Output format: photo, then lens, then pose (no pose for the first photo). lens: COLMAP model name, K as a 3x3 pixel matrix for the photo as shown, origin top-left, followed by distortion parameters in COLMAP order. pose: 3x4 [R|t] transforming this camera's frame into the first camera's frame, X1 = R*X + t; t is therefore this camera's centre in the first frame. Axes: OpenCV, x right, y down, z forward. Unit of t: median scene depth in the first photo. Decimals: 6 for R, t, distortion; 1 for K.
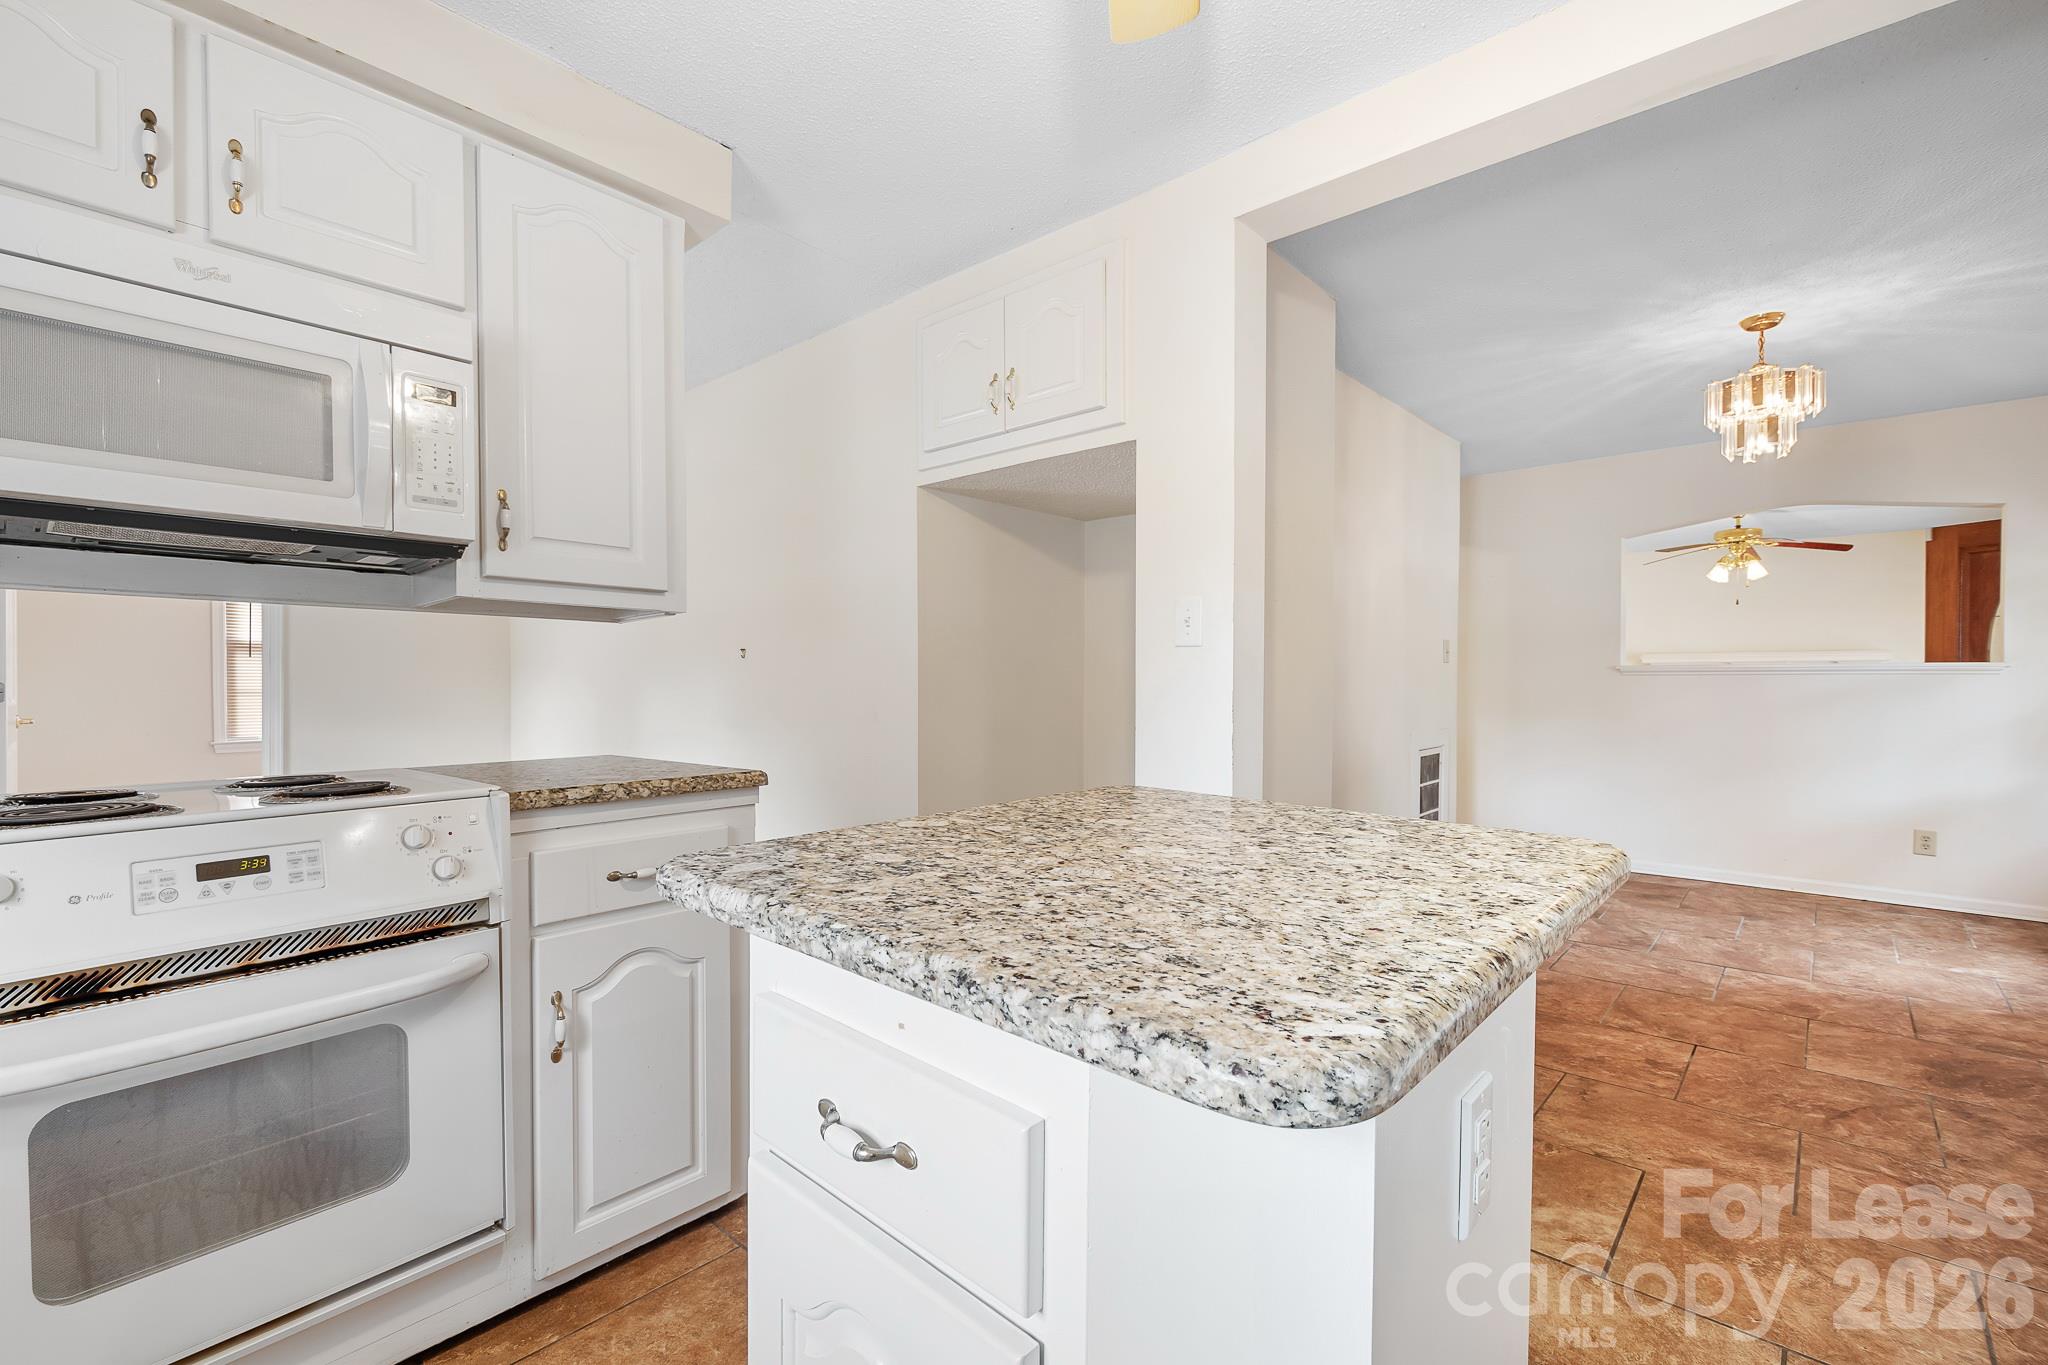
lens RADIAL K [[926.1, 0, 1028.9], [0, 926.1, 679.0], [0, 0, 1]] dist [0.021077, -0.005496]
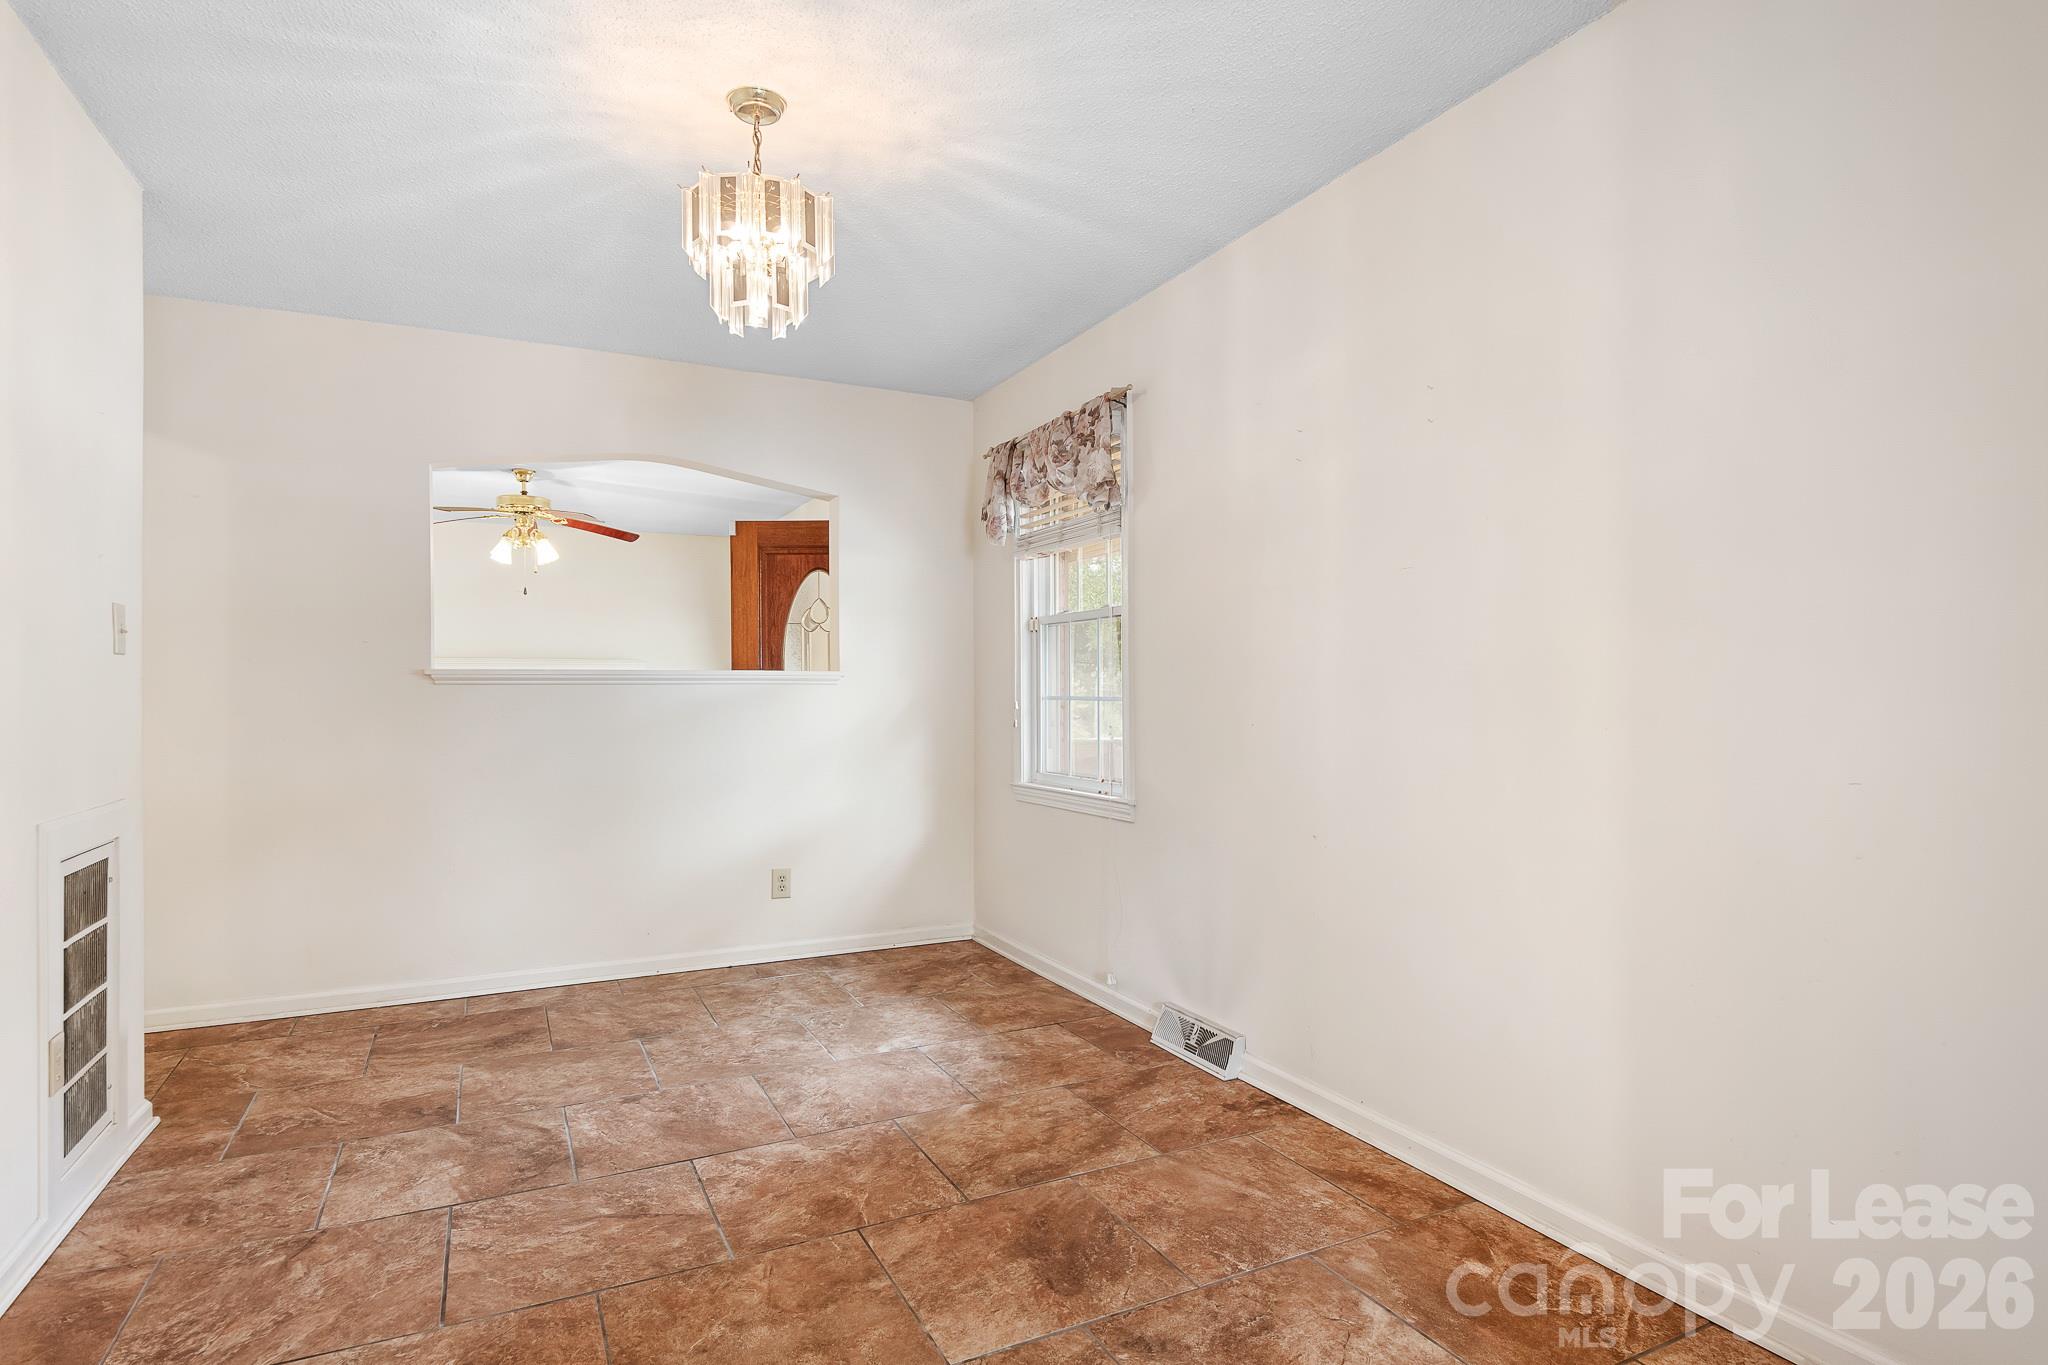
lens RADIAL K [[1104.0, 0, 1027.0], [0, 1104.0, 691.1], [0, 0, 1]] dist [0.028052, -0.002956]
pose [[0.398768, -0.001445, 0.917051, 0.149007], [0.003822, 0.999993, -0.000087, 0.003008], [-0.917044, 0.003539, 0.398770, 0.453885]]
